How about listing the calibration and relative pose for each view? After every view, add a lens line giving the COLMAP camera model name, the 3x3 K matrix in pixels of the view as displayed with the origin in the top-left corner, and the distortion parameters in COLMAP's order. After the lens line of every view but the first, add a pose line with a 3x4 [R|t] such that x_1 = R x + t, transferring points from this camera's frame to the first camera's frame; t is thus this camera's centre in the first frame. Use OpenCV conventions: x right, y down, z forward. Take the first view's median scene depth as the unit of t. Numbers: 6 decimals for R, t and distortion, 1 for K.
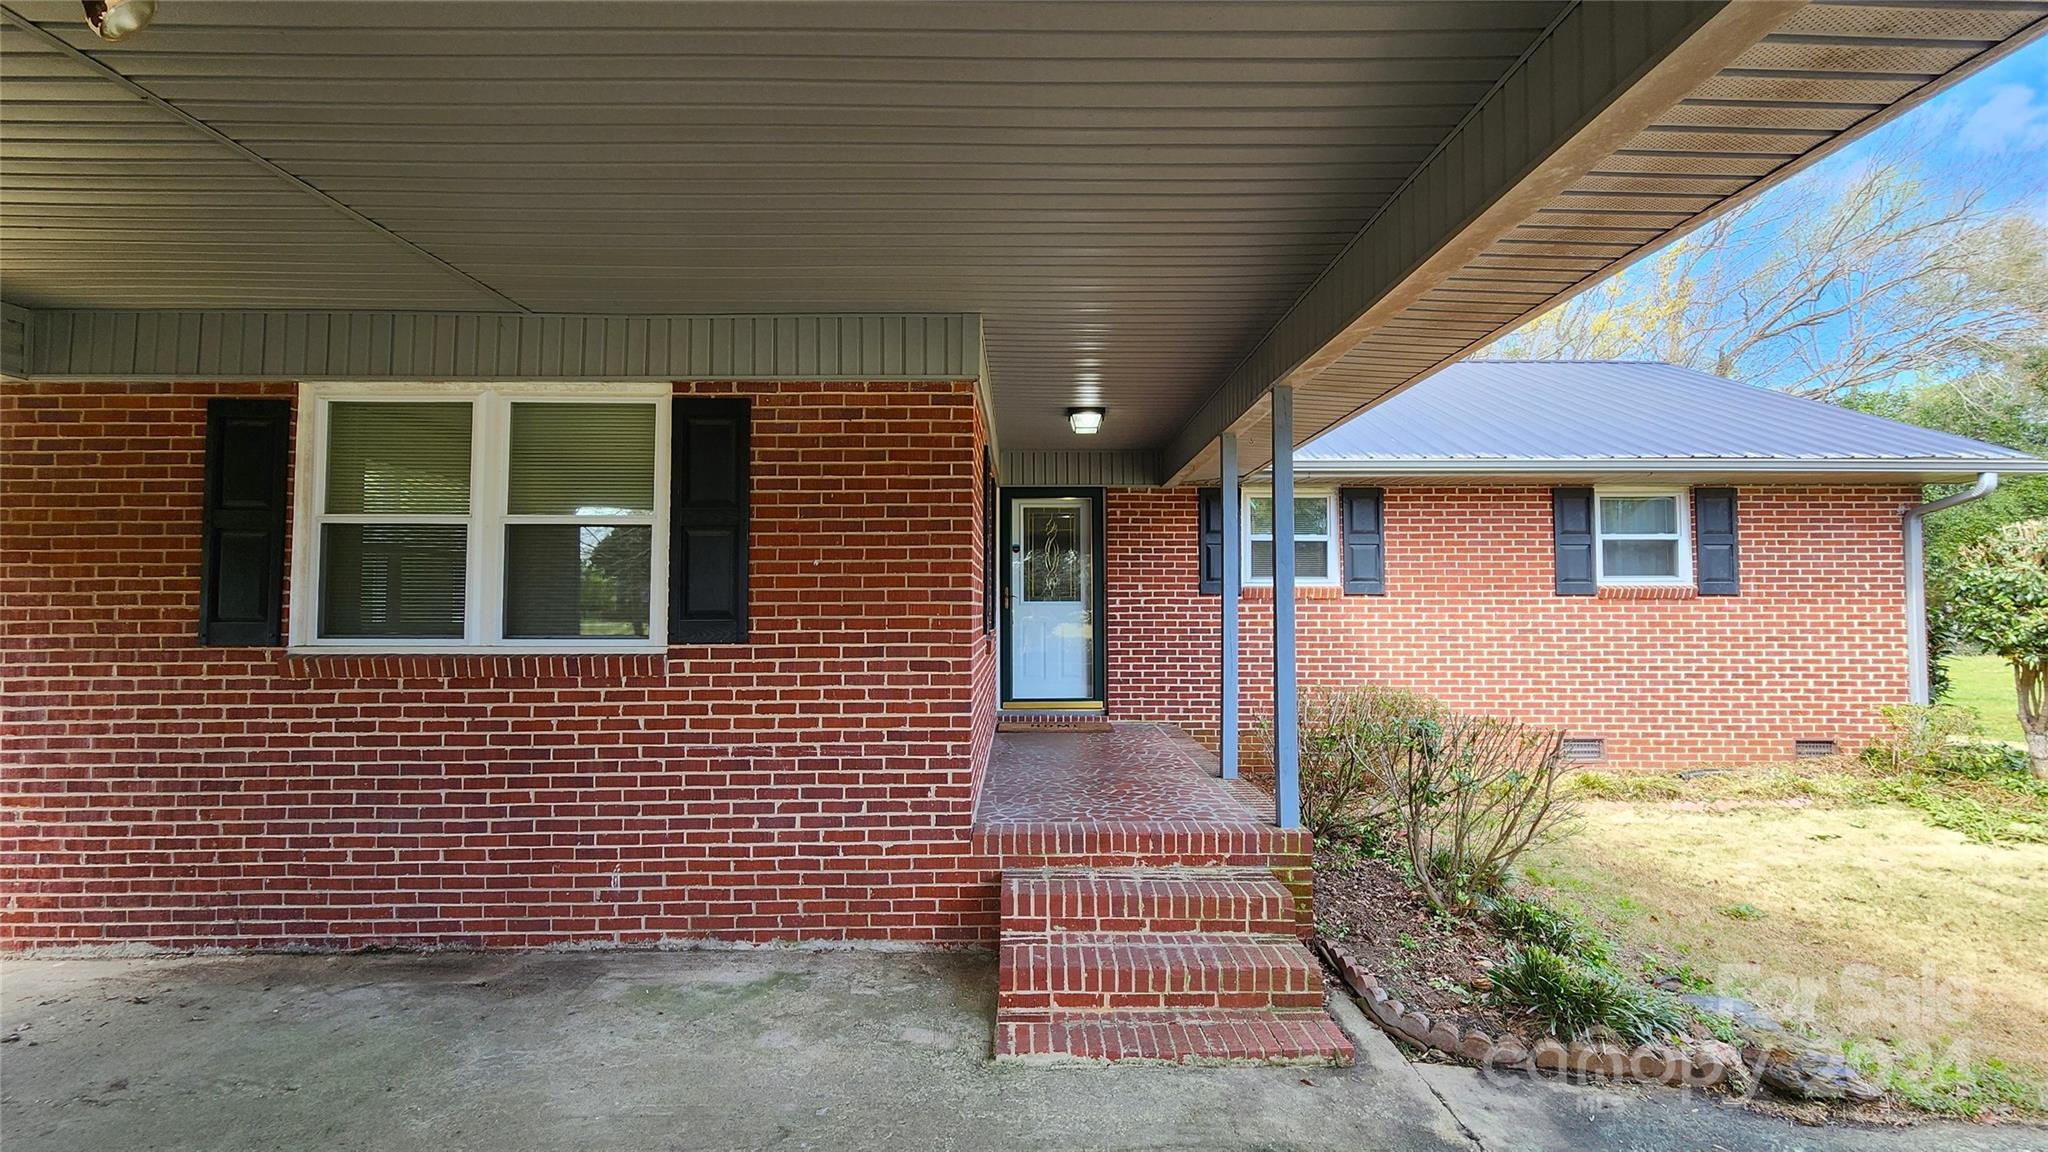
lens RADIAL K [[839.7, 0, 1035.4], [0, 839.7, 562.5], [0, 0, 1]] dist [0.002150, 0.000053]
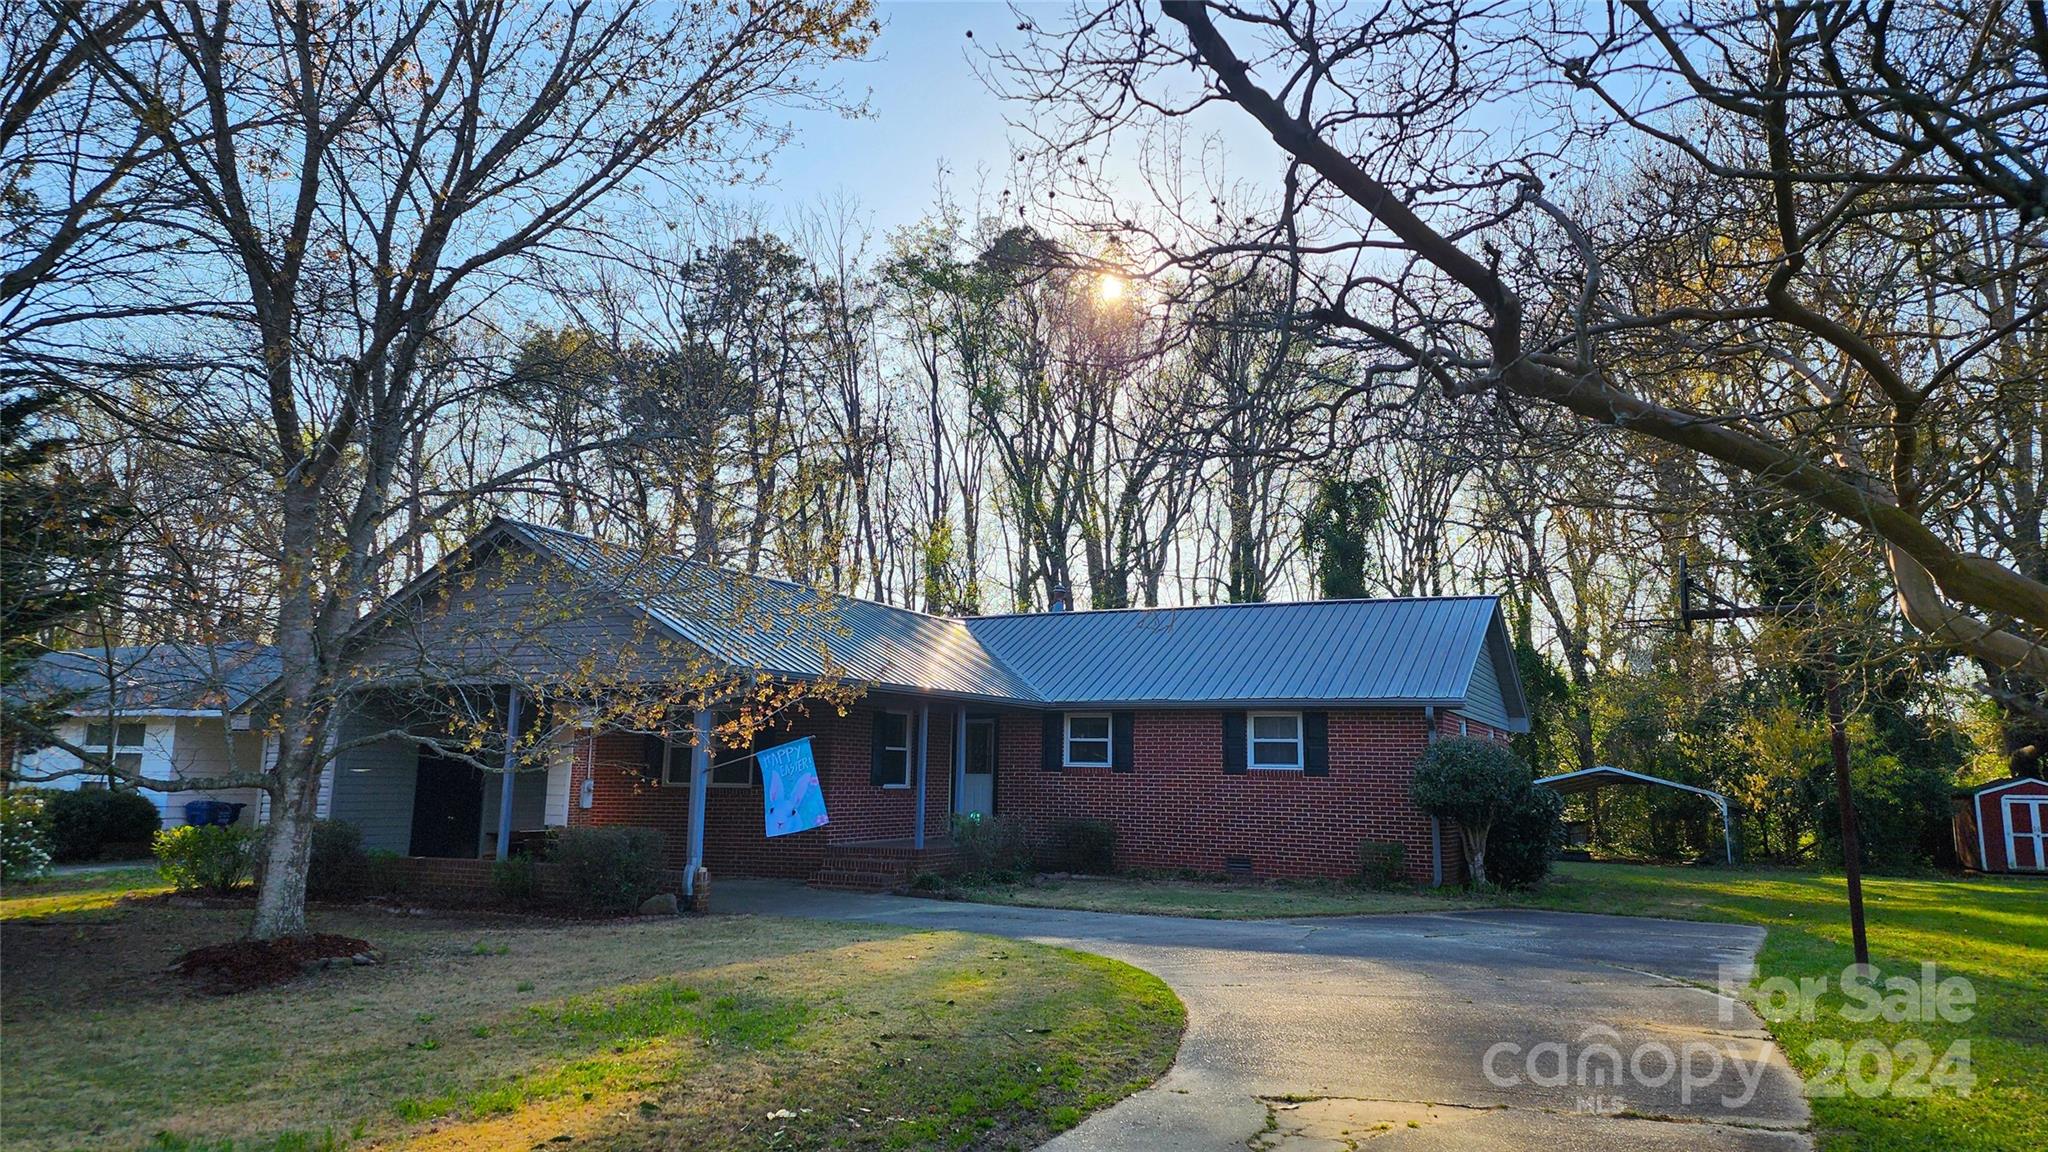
lens RADIAL K [[1318.8, 0, 1020.0], [0, 1318.8, 566.7], [0, 0, 1]] dist [0.040603, -0.002161]
pose [[0.897414, -0.053978, -0.437876, 1.477496], [0.005562, 0.993793, -0.111108, -0.088147], [0.441155, 0.097274, 0.892143, -1.710409]]
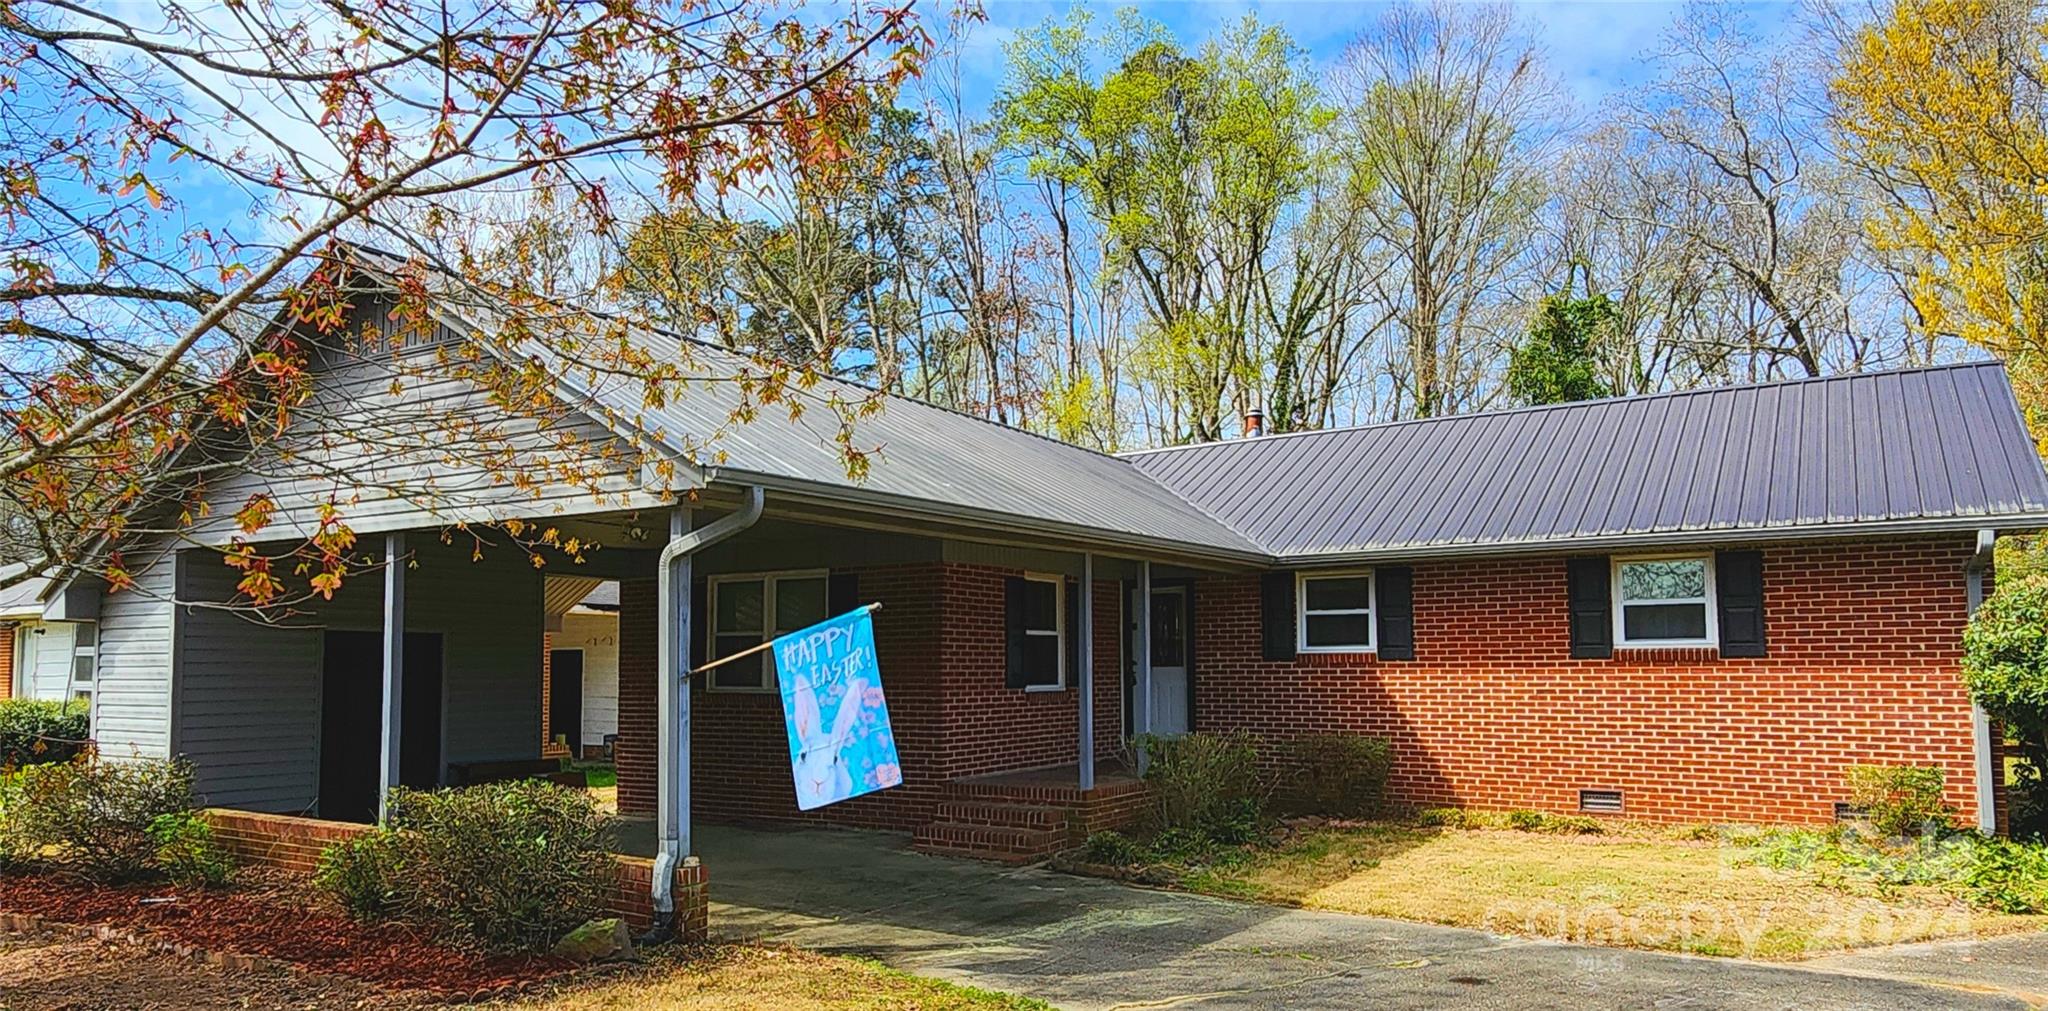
lens RADIAL K [[1225.4, 0, 1017.1], [0, 1225.4, 576.1], [0, 0, 1]] dist [0.003964, -0.001521]
pose [[0.844098, -0.044666, -0.534325, 0.870894], [0.034401, 0.998983, -0.029163, -0.046429], [0.535084, 0.006235, 0.844776, -0.735998]]
